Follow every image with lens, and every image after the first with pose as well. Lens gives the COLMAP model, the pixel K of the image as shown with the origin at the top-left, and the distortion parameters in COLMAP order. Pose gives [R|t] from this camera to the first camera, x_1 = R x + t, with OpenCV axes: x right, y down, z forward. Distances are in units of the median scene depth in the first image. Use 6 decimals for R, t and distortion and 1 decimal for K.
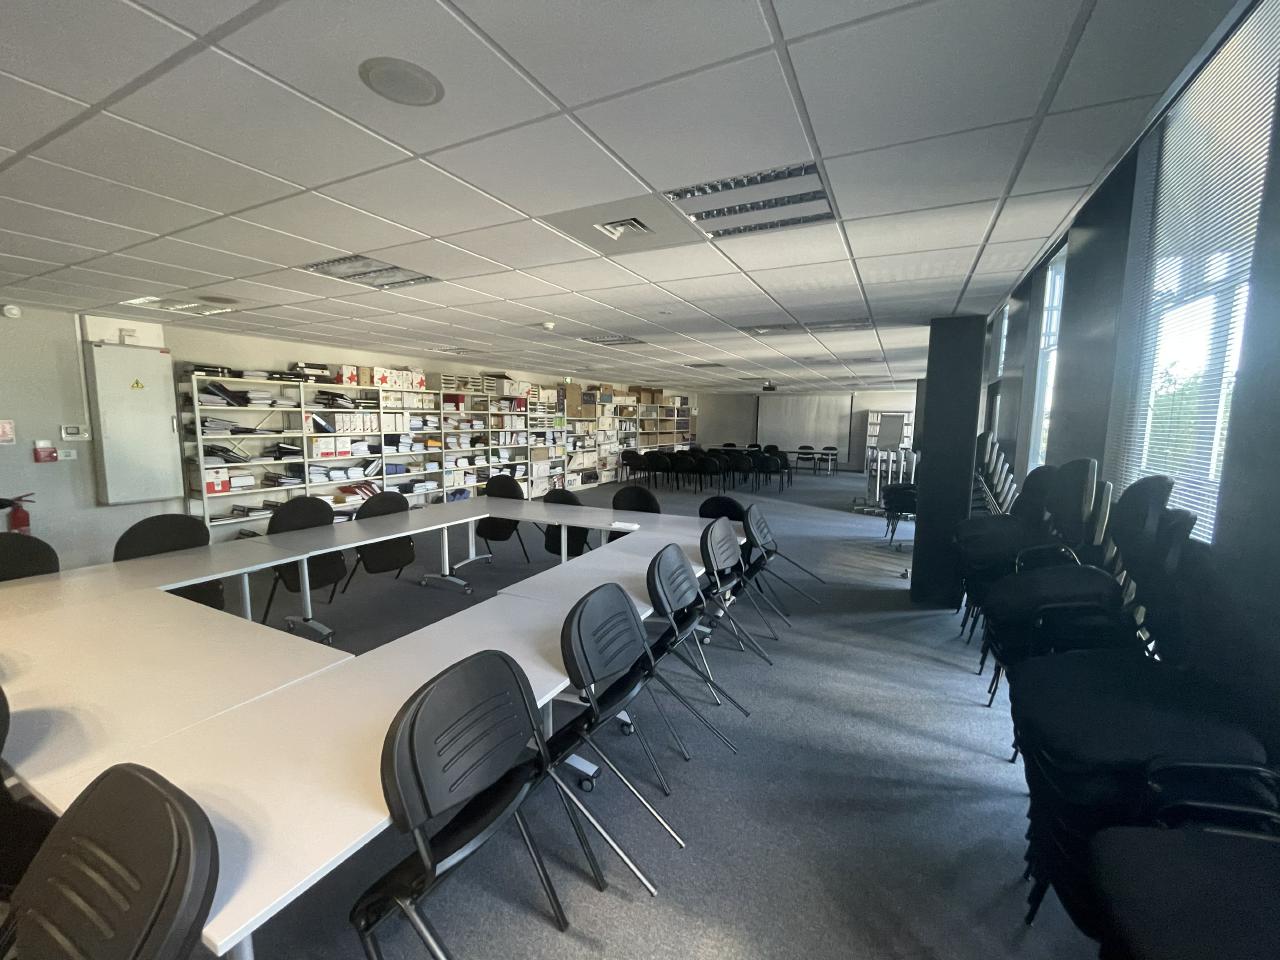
lens RADIAL K [[517.9, 0, 644.0], [0, 517.9, 482.8], [0, 0, 1]] dist [-0.006116, 0.000387]
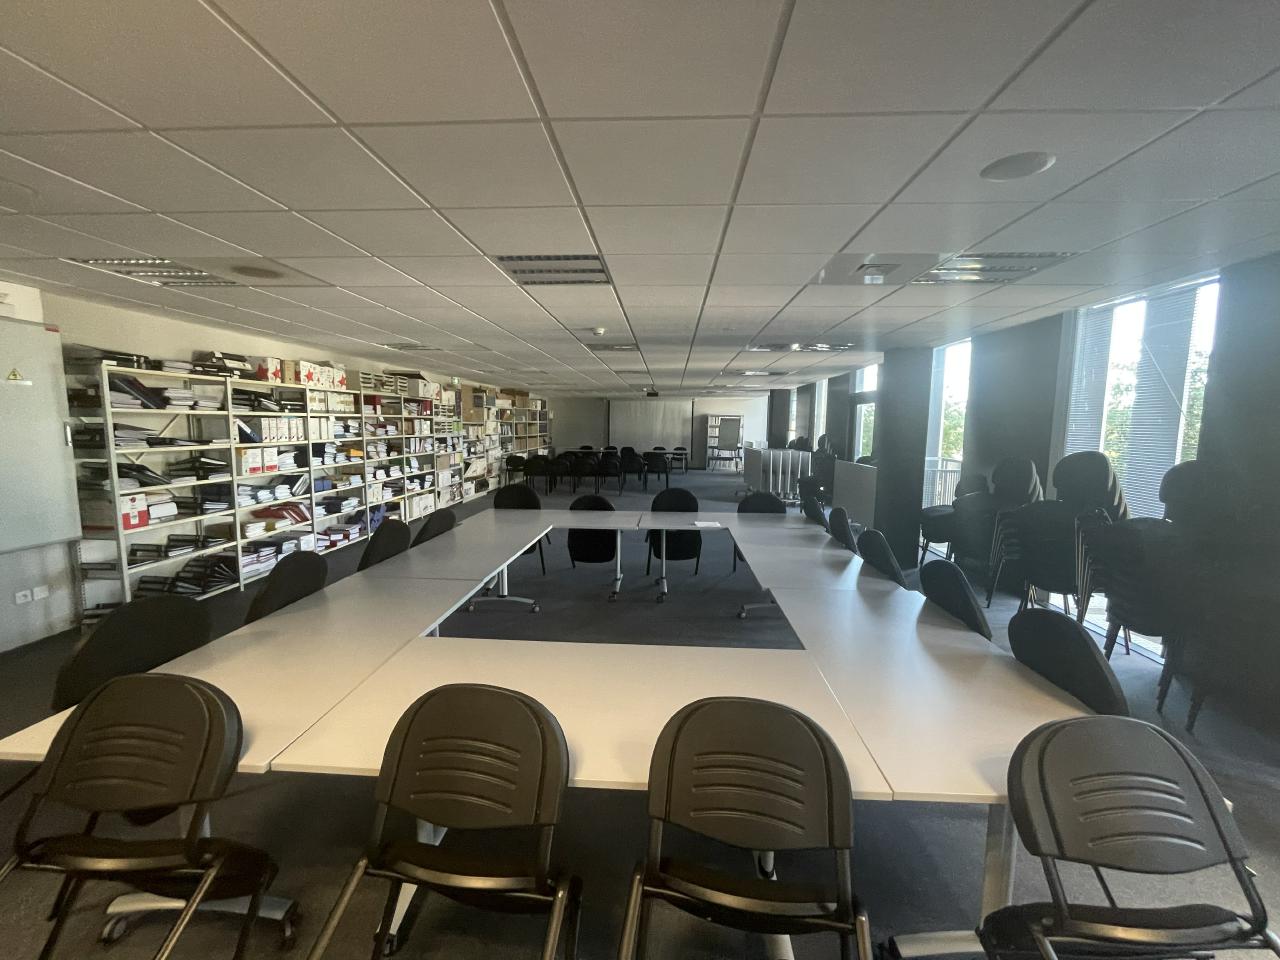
lens RADIAL K [[517.9, 0, 644.4], [0, 517.9, 476.4], [0, 0, 1]] dist [-0.006116, 0.000387]
pose [[0.914977, -0.043768, 0.401126, -0.319431], [0.050688, 0.998692, -0.006649, -0.008299], [-0.400310, 0.026416, 0.915999, 0.037081]]
